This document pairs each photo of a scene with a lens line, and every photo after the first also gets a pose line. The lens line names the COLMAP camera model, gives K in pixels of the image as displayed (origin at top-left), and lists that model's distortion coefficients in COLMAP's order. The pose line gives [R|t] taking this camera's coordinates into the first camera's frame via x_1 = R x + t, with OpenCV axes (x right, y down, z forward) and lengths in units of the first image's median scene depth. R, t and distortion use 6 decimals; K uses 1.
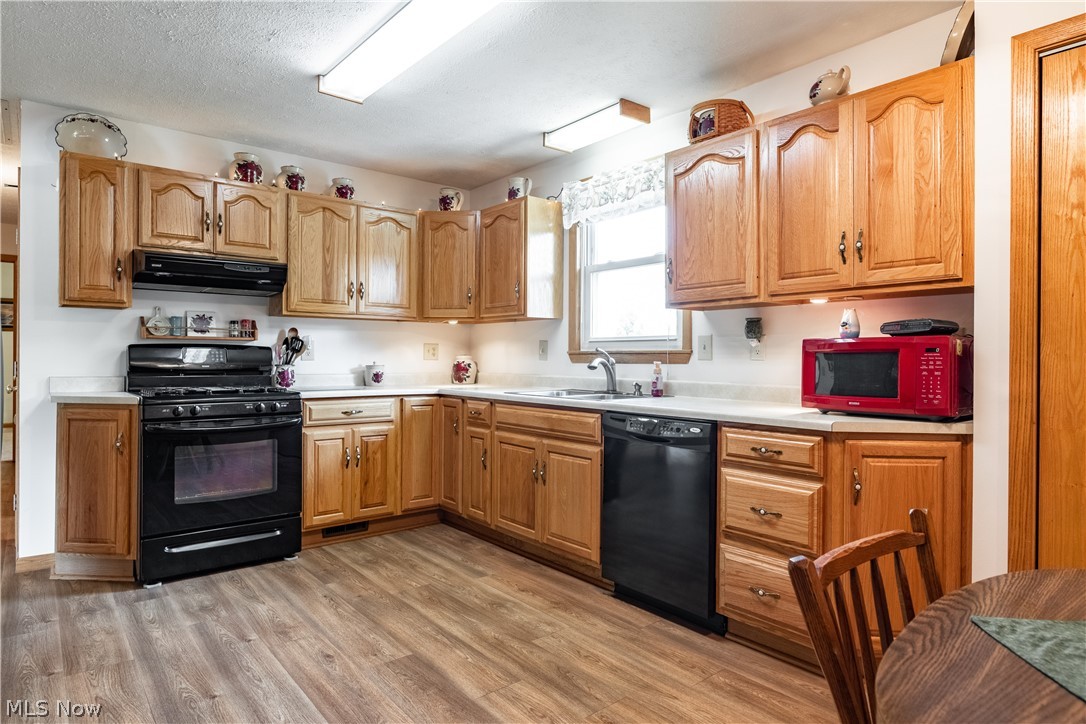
lens RADIAL K [[620.6, 0, 549.4], [0, 620.6, 360.7], [0, 0, 1]] dist [-0.006952, 0.000189]
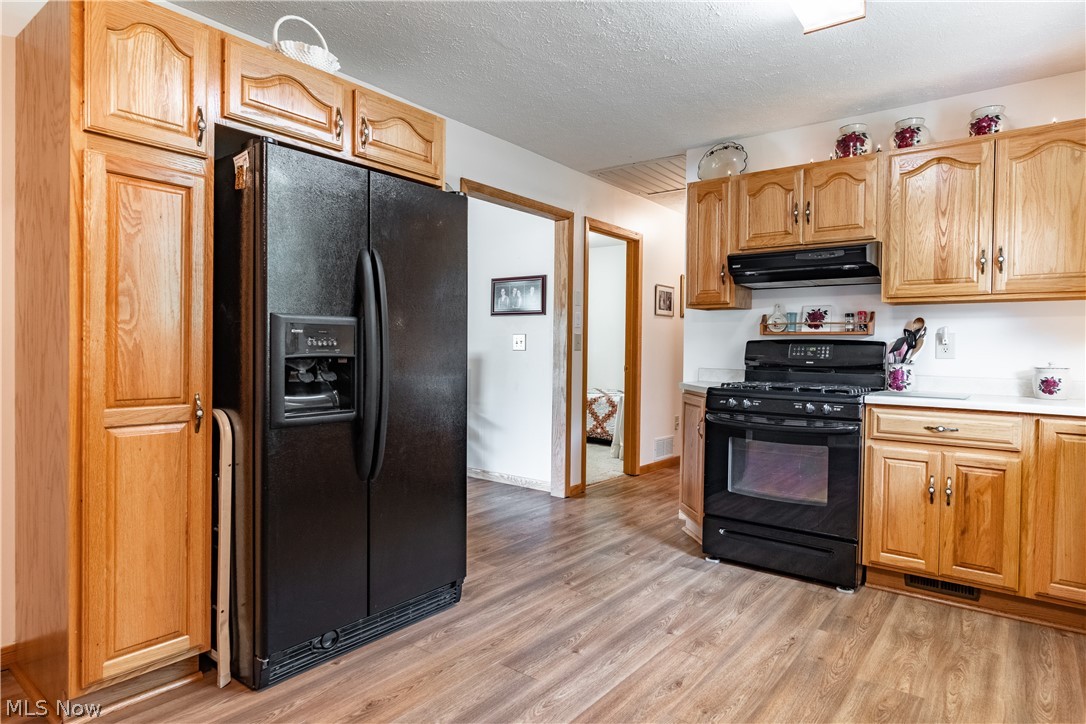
lens RADIAL K [[620.6, 0, 547.3], [0, 620.6, 360.8], [0, 0, 1]] dist [-0.006952, 0.000189]
pose [[0.209198, 0.016791, -0.977729, 0.341777], [-0.017461, 0.999757, 0.013433, 0.000798], [0.977718, 0.014262, 0.209440, 0.448250]]
